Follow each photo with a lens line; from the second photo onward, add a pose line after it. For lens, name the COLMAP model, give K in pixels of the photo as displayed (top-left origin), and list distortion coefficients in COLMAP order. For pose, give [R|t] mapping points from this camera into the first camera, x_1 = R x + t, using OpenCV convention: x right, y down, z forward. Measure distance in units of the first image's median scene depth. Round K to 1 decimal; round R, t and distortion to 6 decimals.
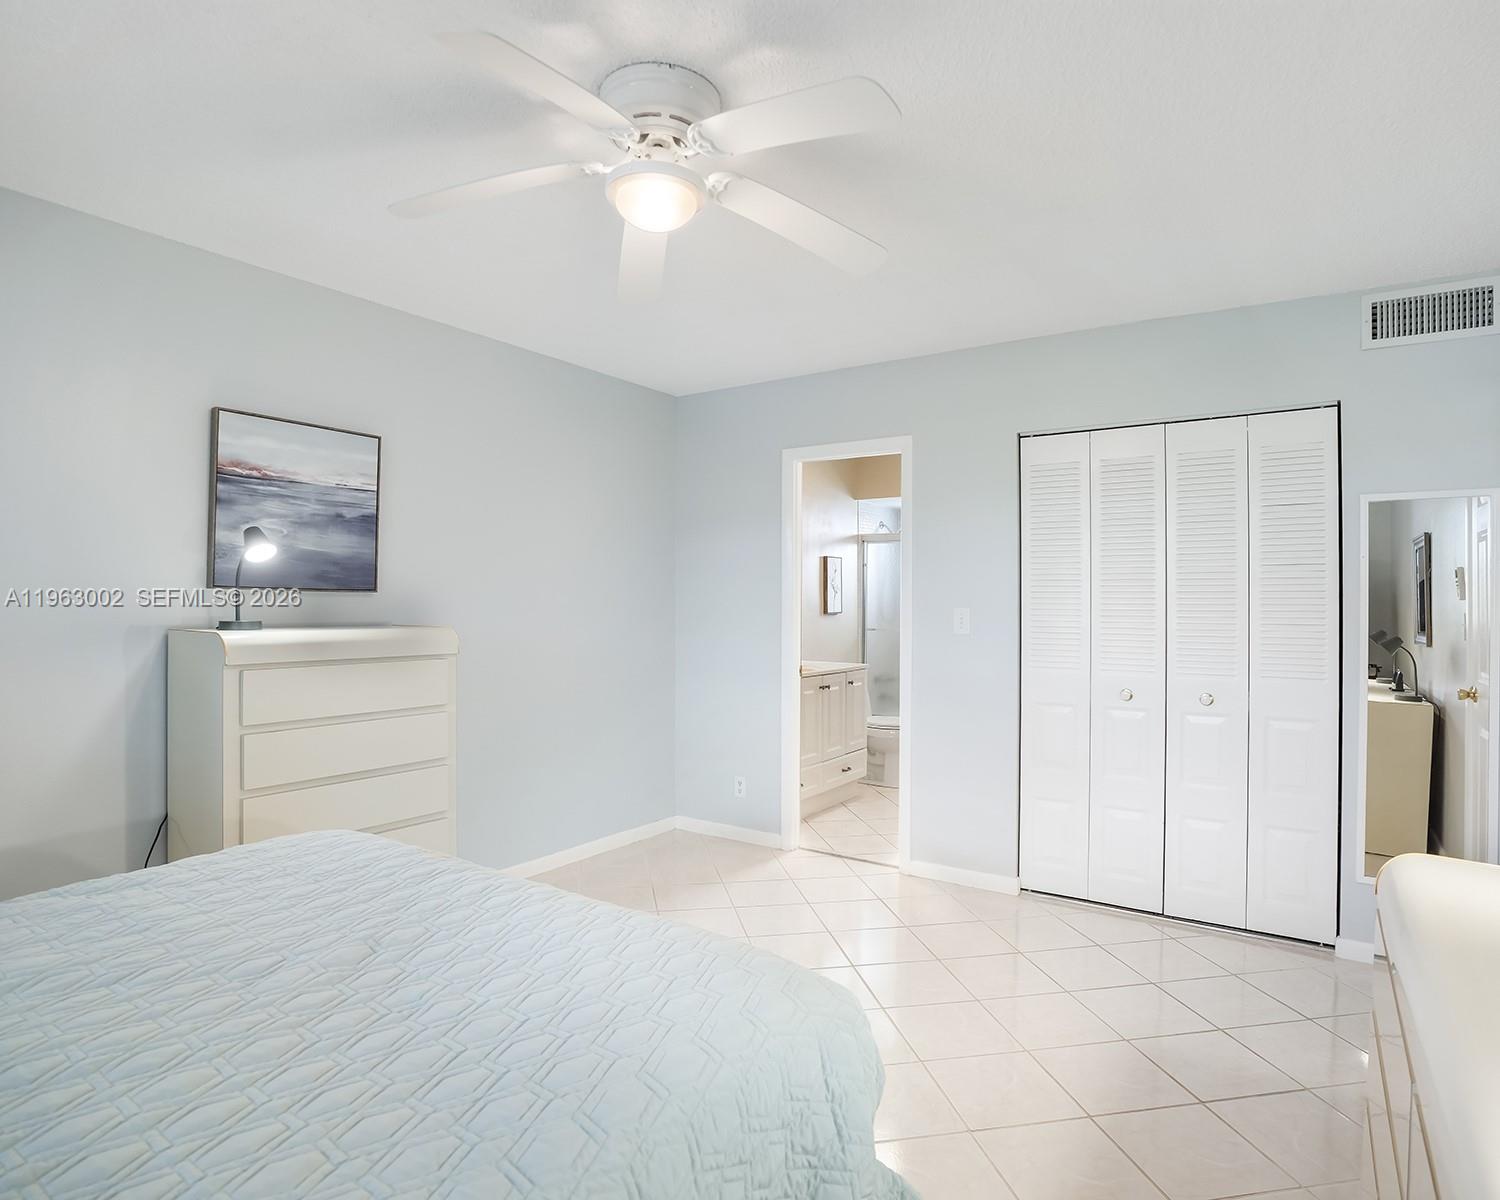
lens RADIAL K [[849.9, 0, 746.2], [0, 849.9, 593.4], [0, 0, 1]] dist [-0.072953, 0.029867]
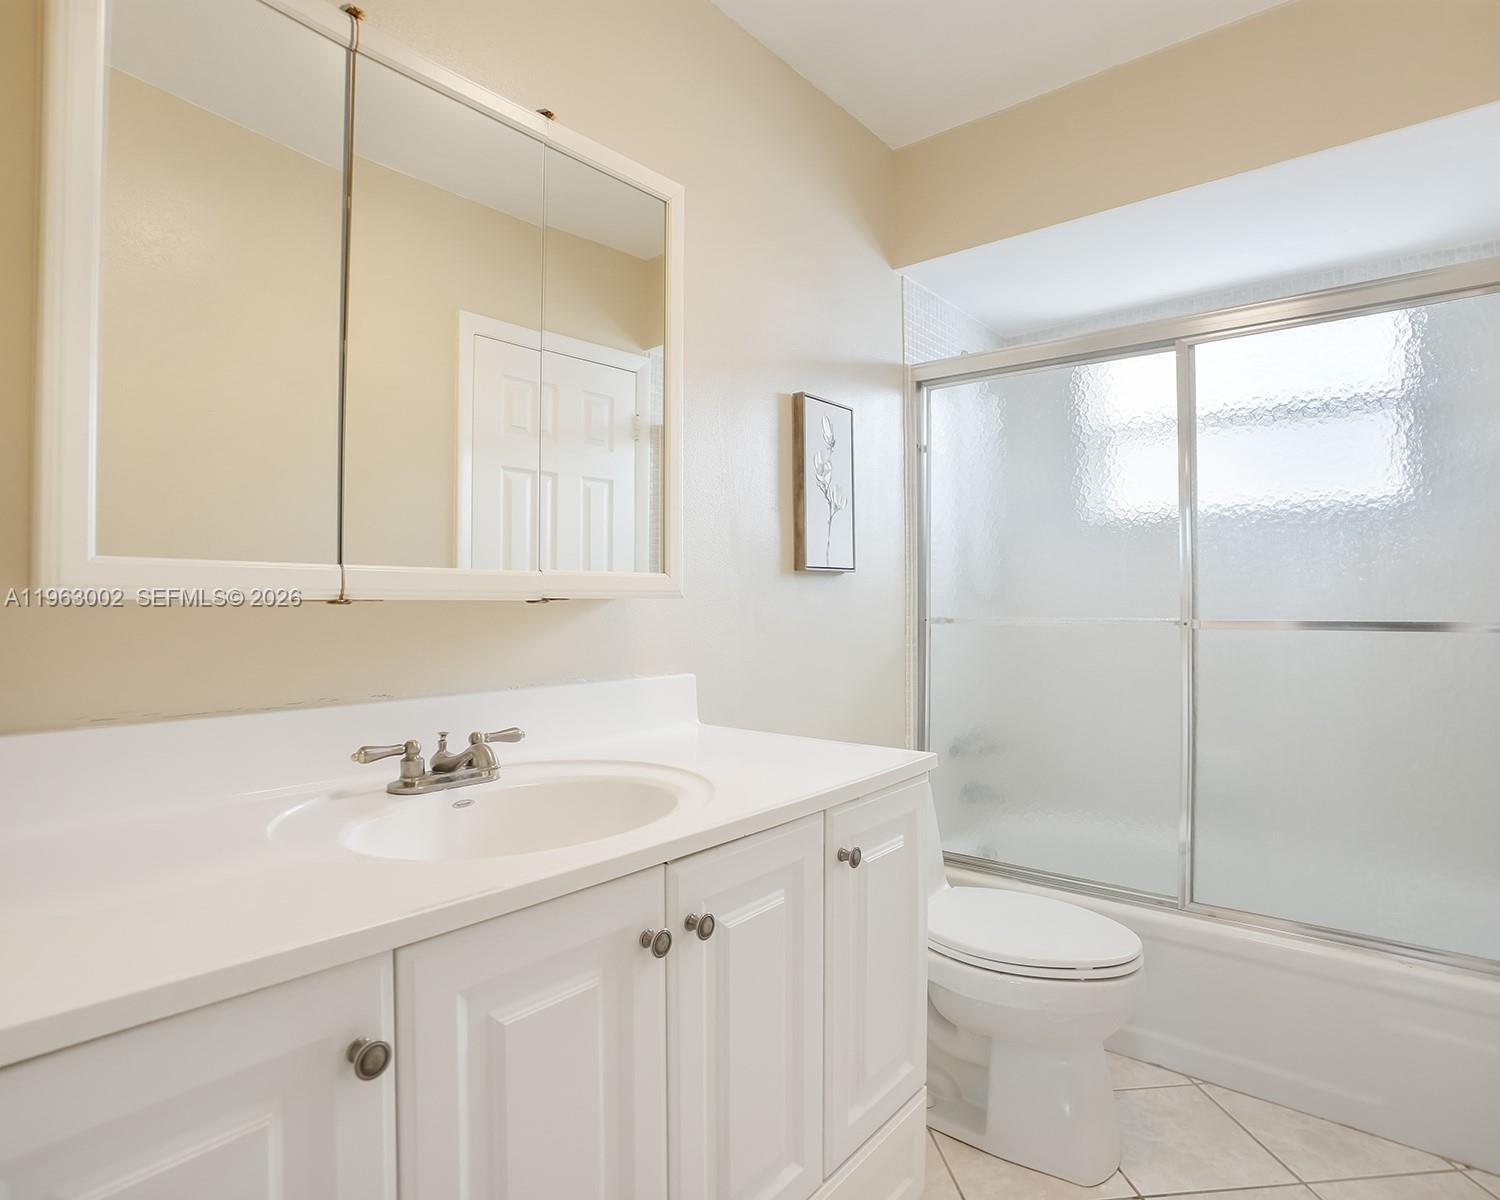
lens RADIAL K [[849.9, 0, 746.2], [0, 849.9, 593.4], [0, 0, 1]] dist [-0.072953, 0.029867]
pose [[0.997308, -0.005864, -0.073093, 0.096286], [0.005715, 0.999981, -0.002256, 0.032926], [0.073105, 0.001832, 0.997323, 0.672080]]
